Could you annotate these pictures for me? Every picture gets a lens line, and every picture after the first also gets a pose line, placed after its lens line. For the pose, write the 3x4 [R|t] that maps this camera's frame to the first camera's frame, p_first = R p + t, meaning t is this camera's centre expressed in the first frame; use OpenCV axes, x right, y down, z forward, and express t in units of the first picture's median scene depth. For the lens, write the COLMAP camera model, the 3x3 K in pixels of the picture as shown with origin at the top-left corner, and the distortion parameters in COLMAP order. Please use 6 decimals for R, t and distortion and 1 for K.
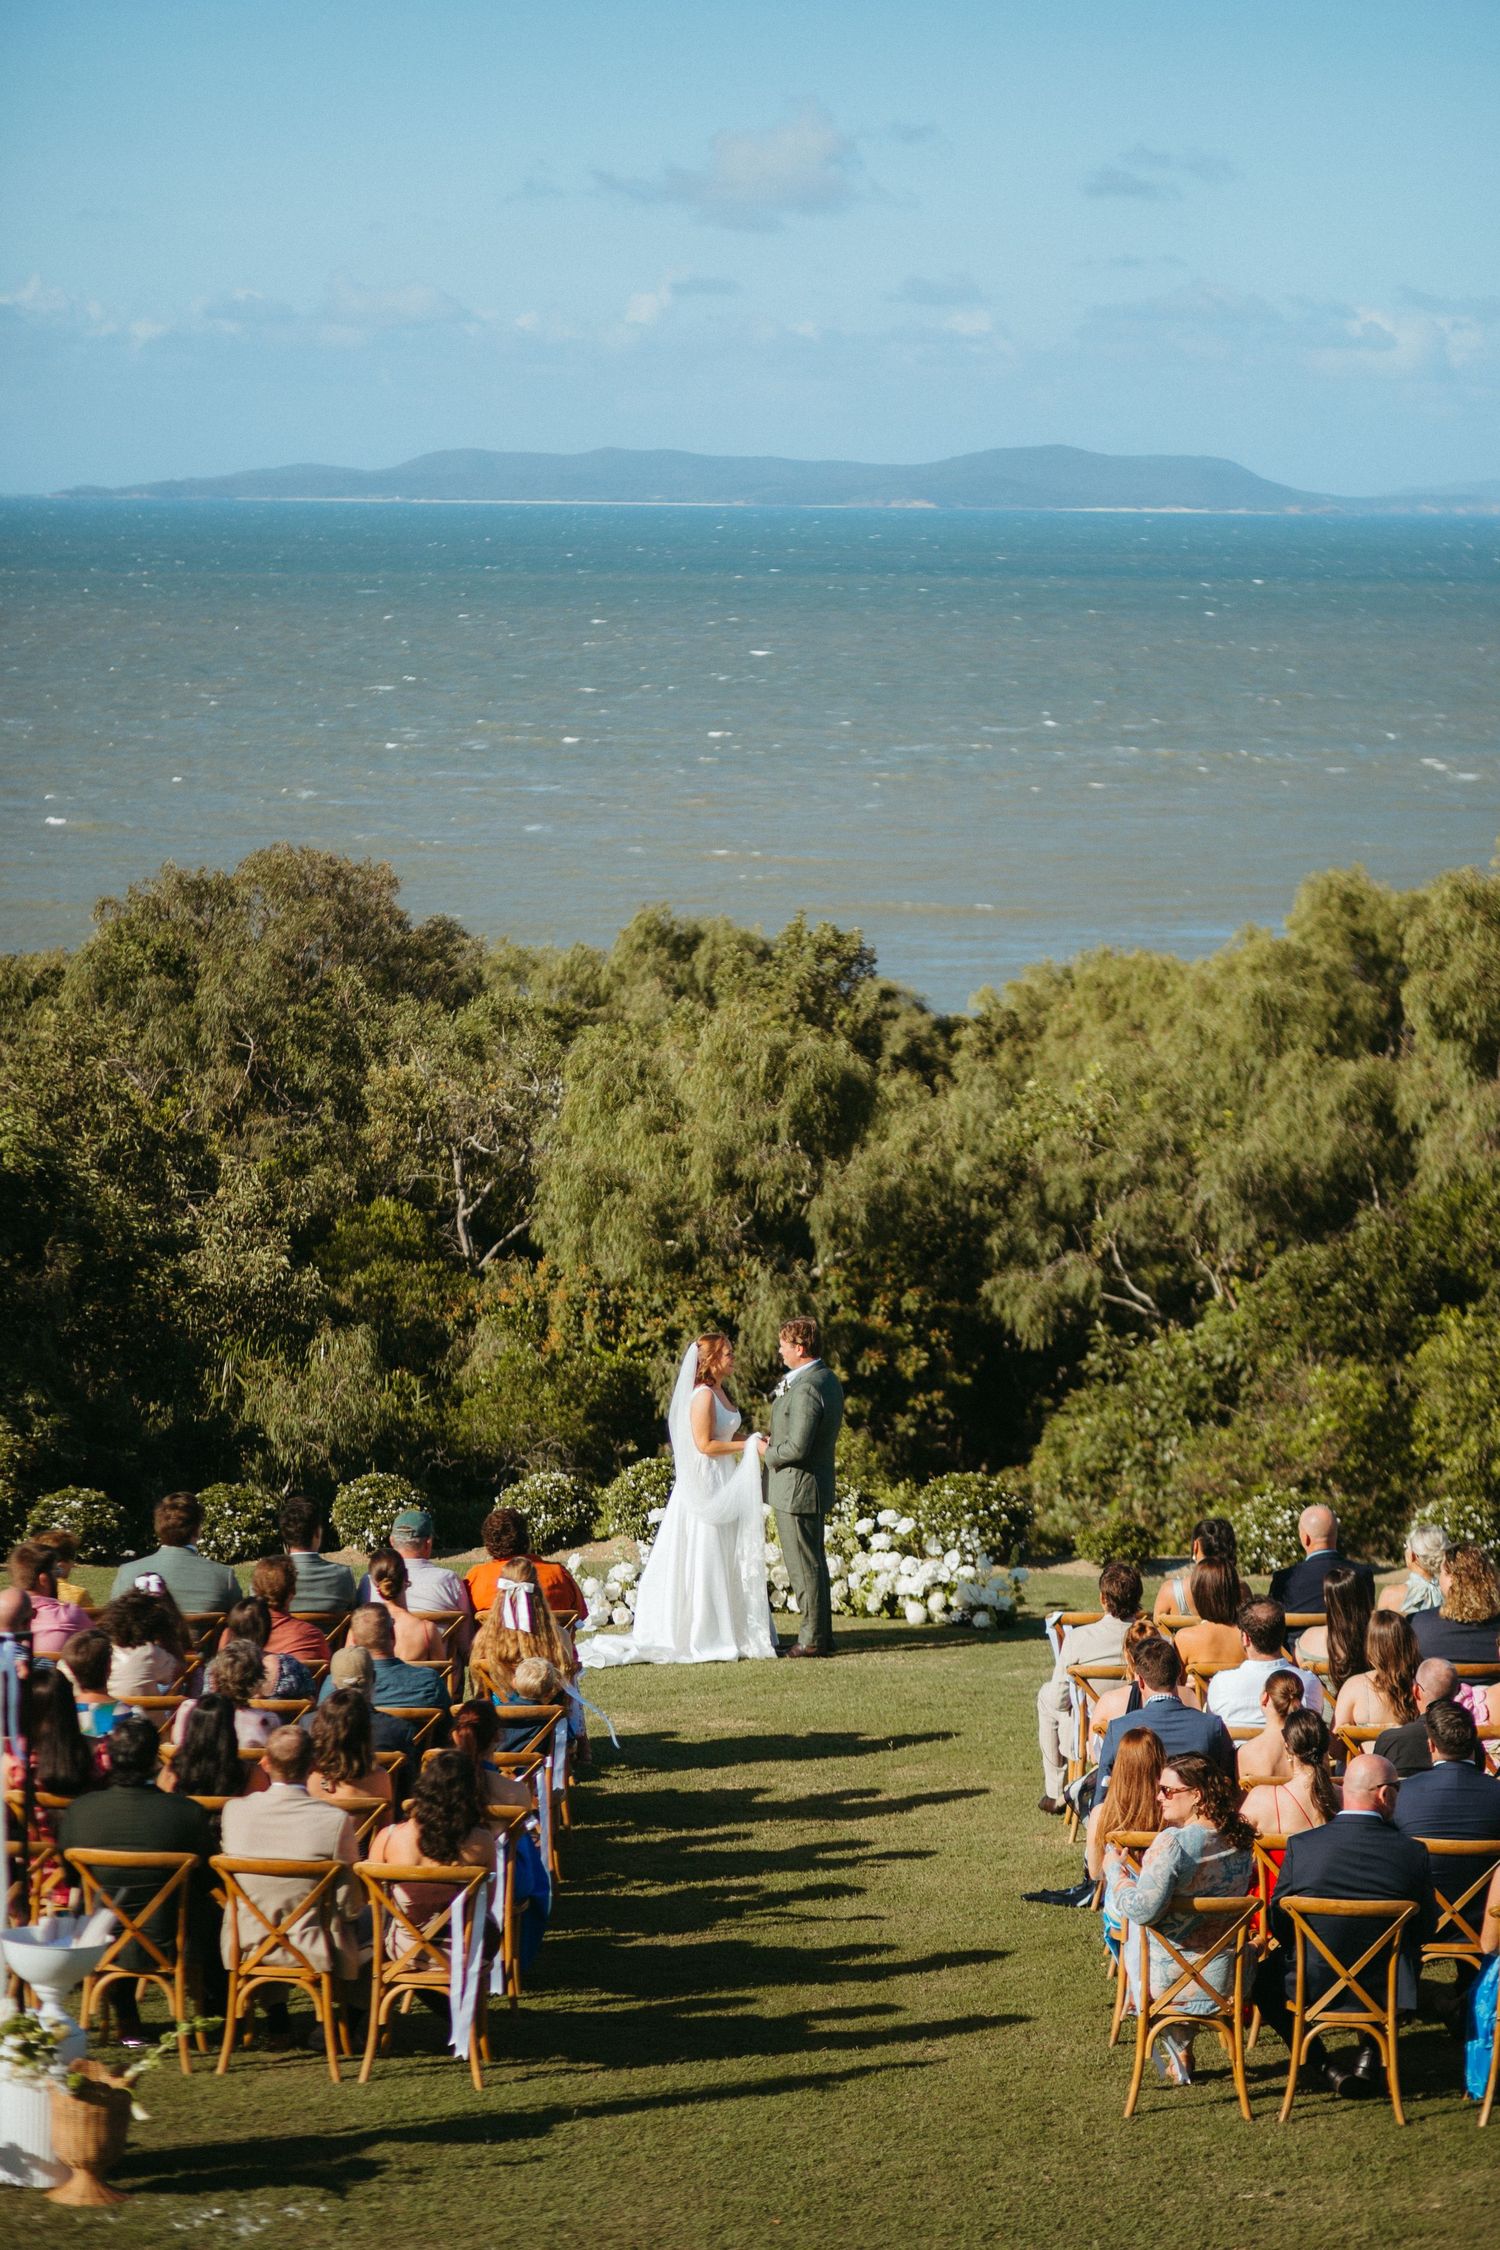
lens RADIAL K [[5469.7, 0, 753.8], [0, 5469.7, 1128.3], [0, 0, 1]] dist [-0.116283, 0.000000]
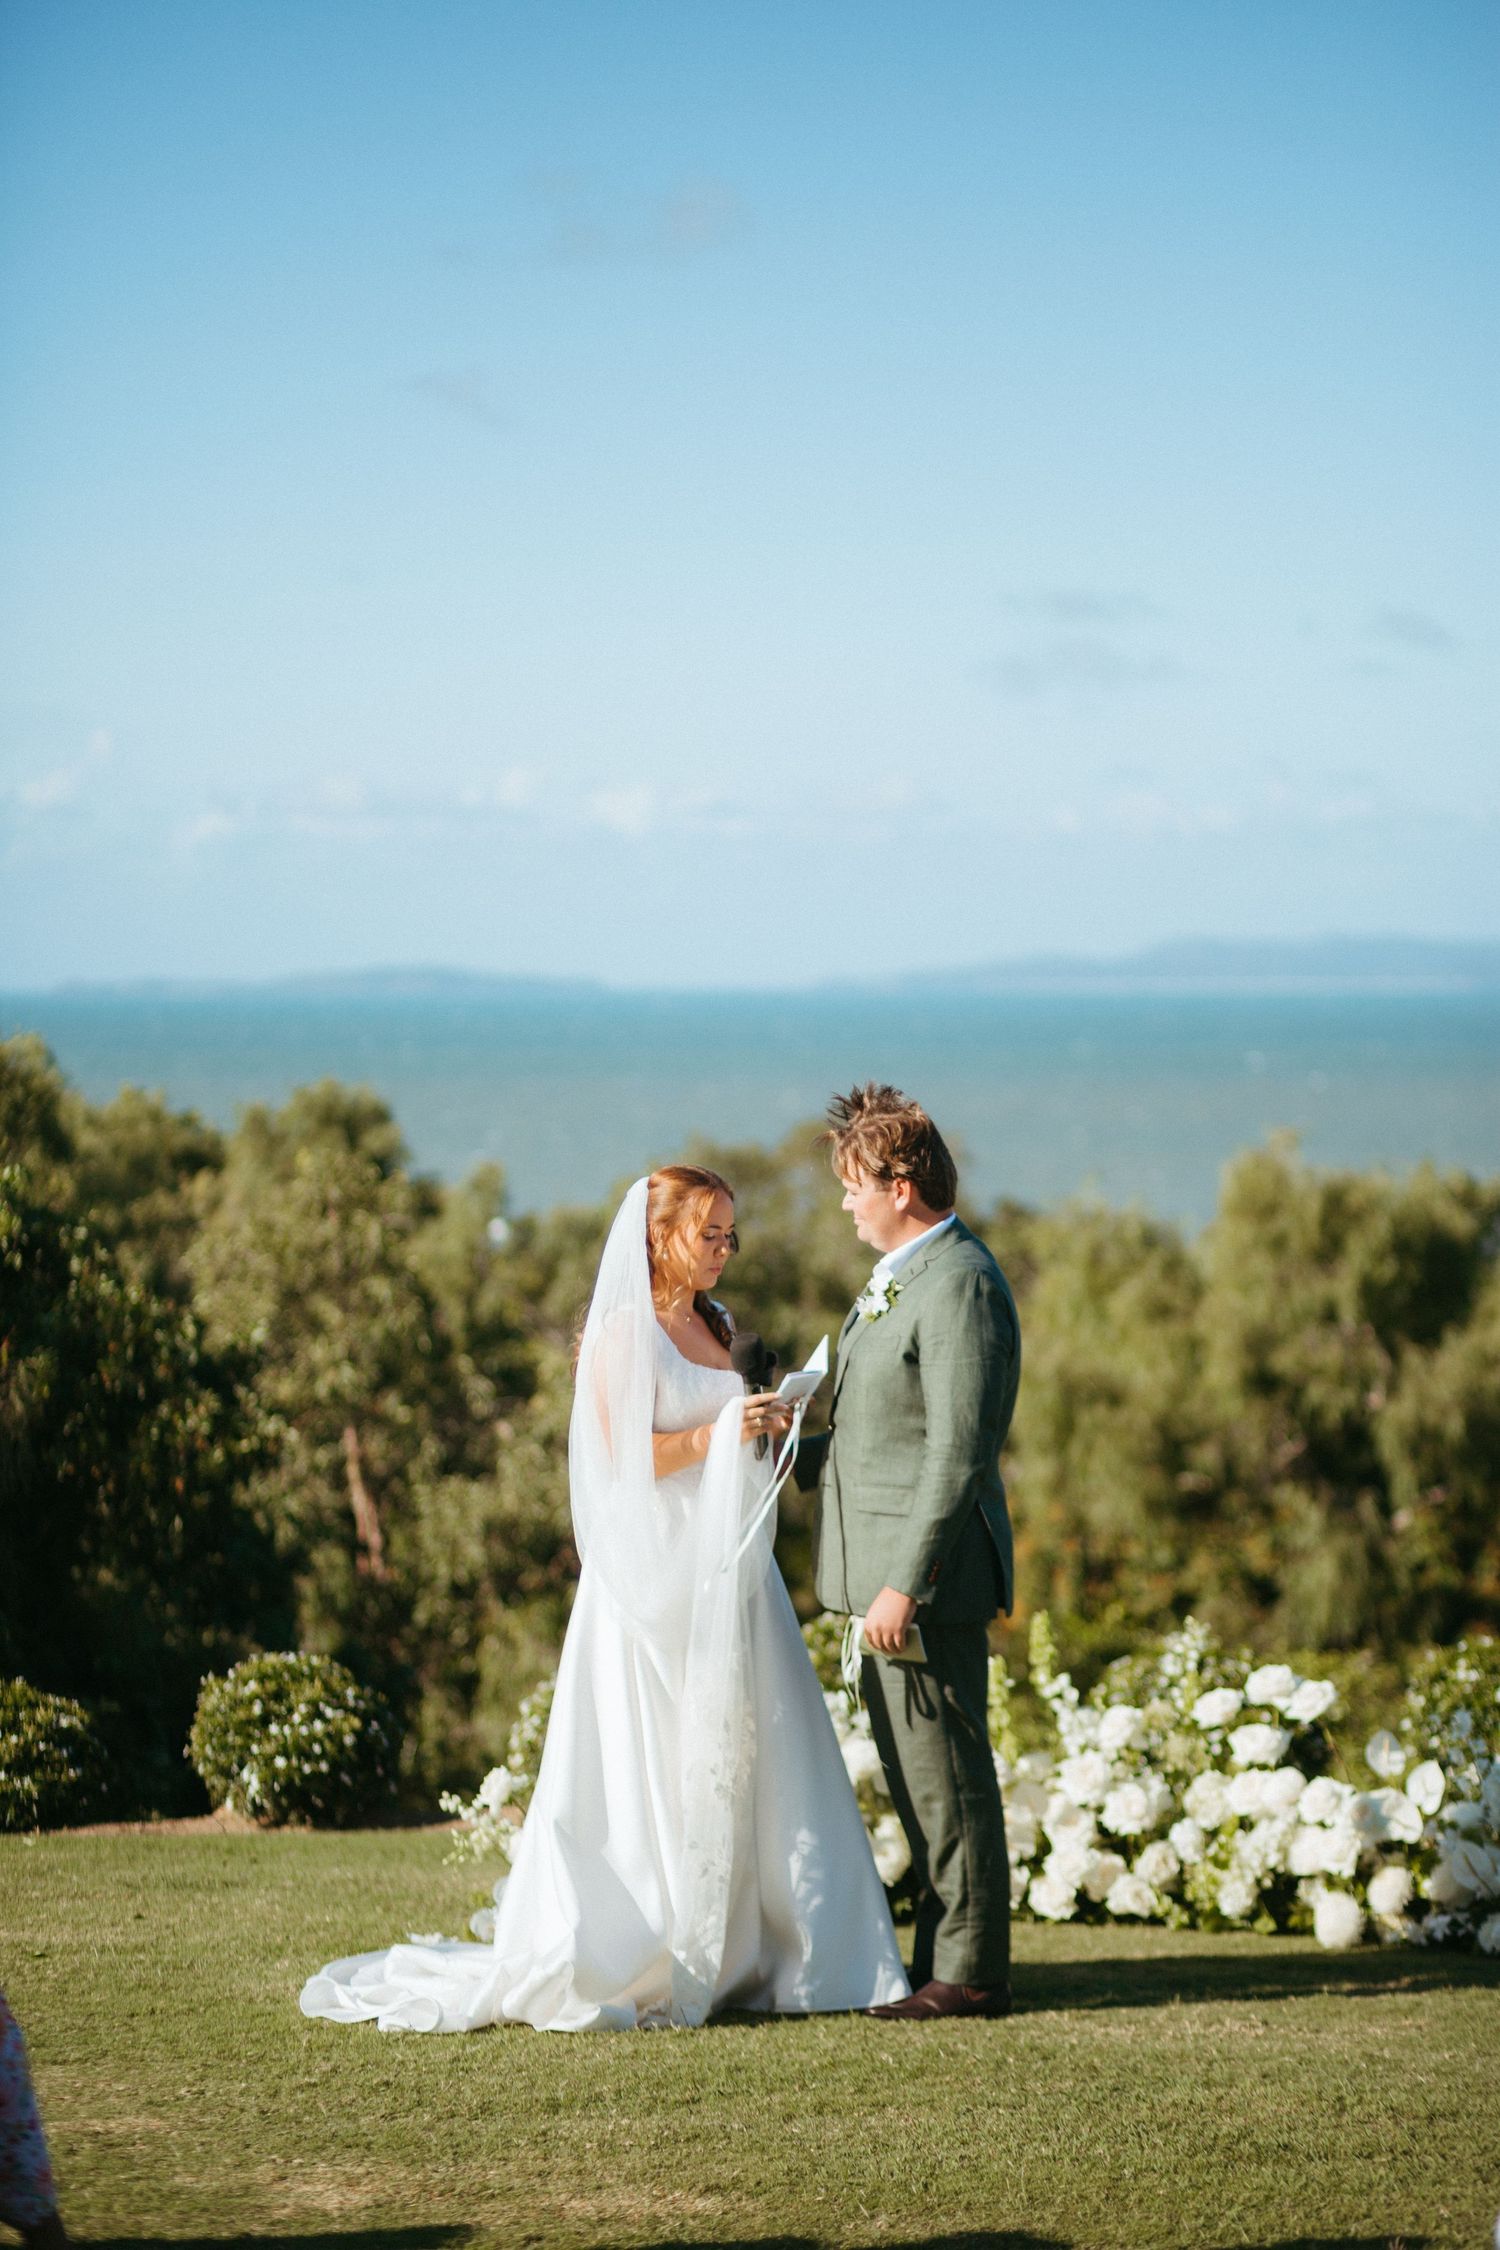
lens RADIAL K [[5264.9, 0, 754.9], [0, 5264.9, 1124.1], [0, 0, 1]] dist [-0.120406, 0.000000]
pose [[0.990759, -0.015873, -0.134699, 0.024263], [0.004193, 0.996238, -0.086554, 0.038775], [0.135566, 0.085189, 0.987099, 0.371190]]
